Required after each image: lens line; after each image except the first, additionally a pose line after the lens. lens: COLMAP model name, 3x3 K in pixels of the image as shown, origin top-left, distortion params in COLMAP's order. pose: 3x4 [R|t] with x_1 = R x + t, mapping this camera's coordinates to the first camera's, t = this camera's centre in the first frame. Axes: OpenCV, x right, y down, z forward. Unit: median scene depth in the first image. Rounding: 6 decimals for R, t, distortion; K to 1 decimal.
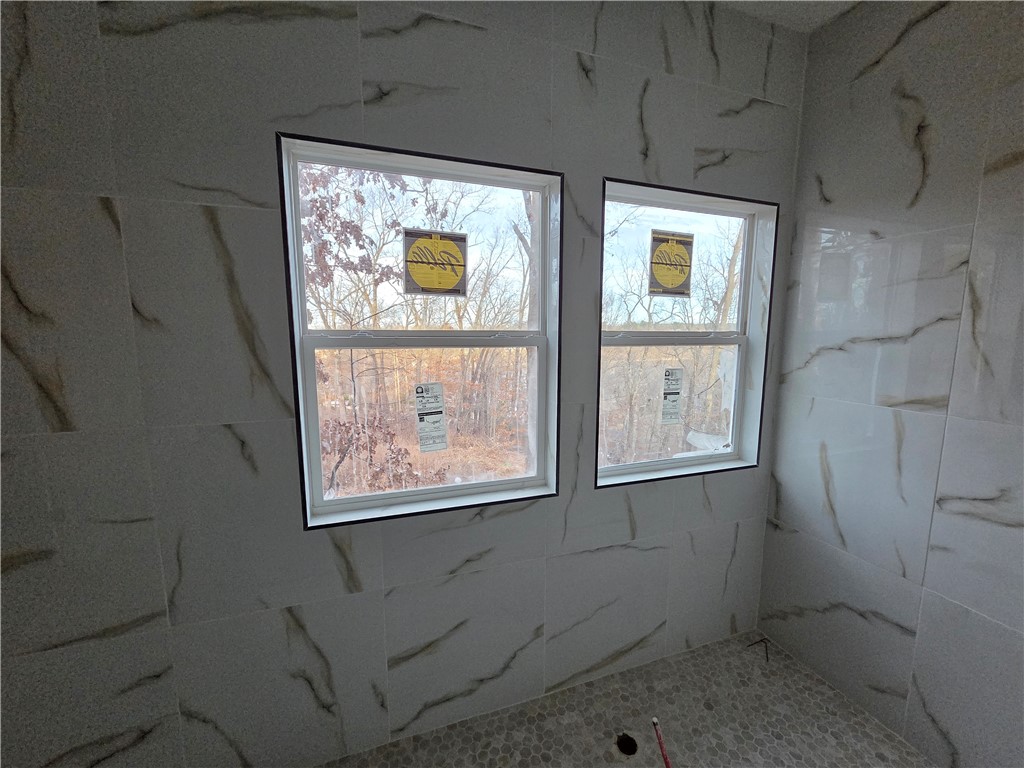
lens RADIAL K [[421.1, 0, 516.2], [0, 421.1, 388.7], [0, 0, 1]] dist [0.003518, 0.000397]
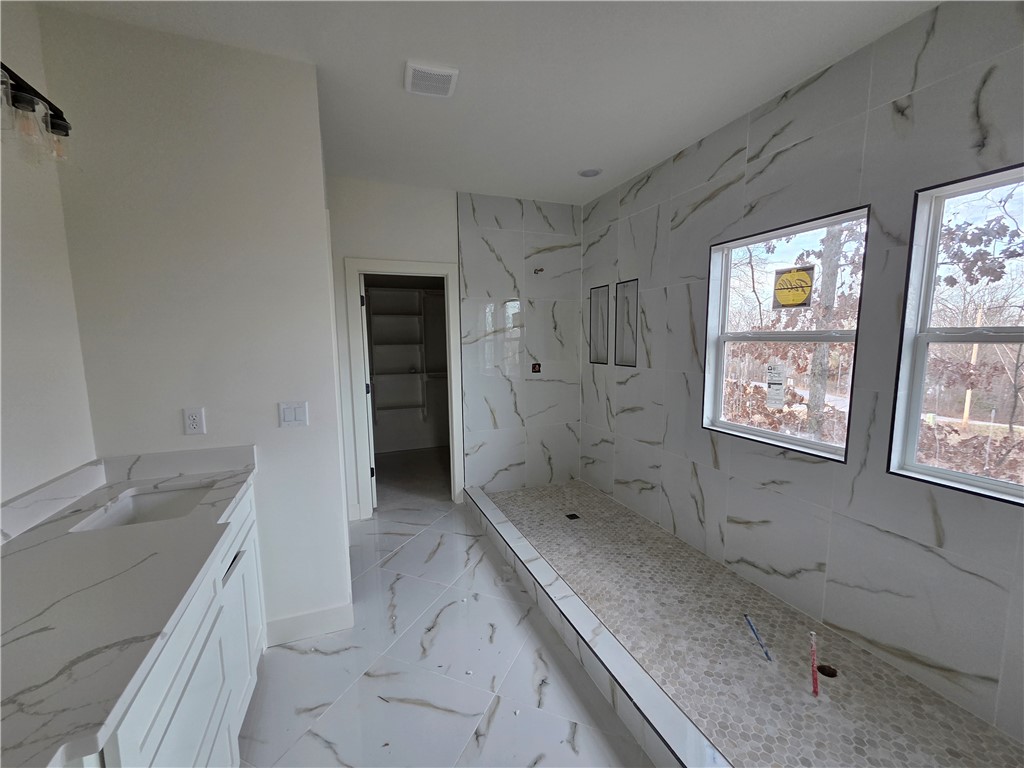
lens RADIAL K [[421.1, 0, 514.6], [0, 421.1, 394.8], [0, 0, 1]] dist [0.003518, 0.000397]
pose [[0.034051, 0.128284, -0.991153, 1.330441], [-0.127849, 0.984139, 0.122984, 0.029560], [0.991209, 0.122530, 0.049912, -0.045708]]
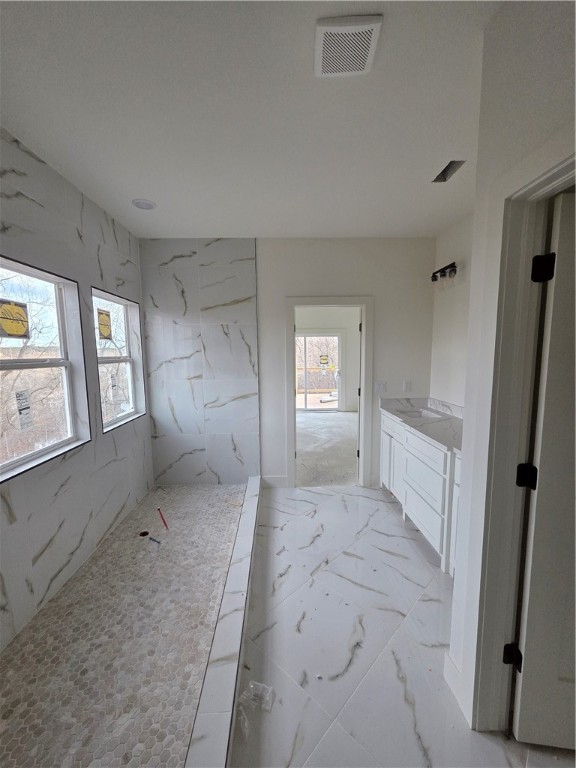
lens RADIAL K [[315.9, 0, 286.5], [0, 315.9, 389.5], [0, 0, 1]] dist [0.003518, 0.000397]
pose [[0.308105, -0.119886, 0.943768, -1.047595], [0.141025, 0.986824, 0.079316, 0.029790], [-0.940842, 0.108657, 0.320952, -0.385044]]
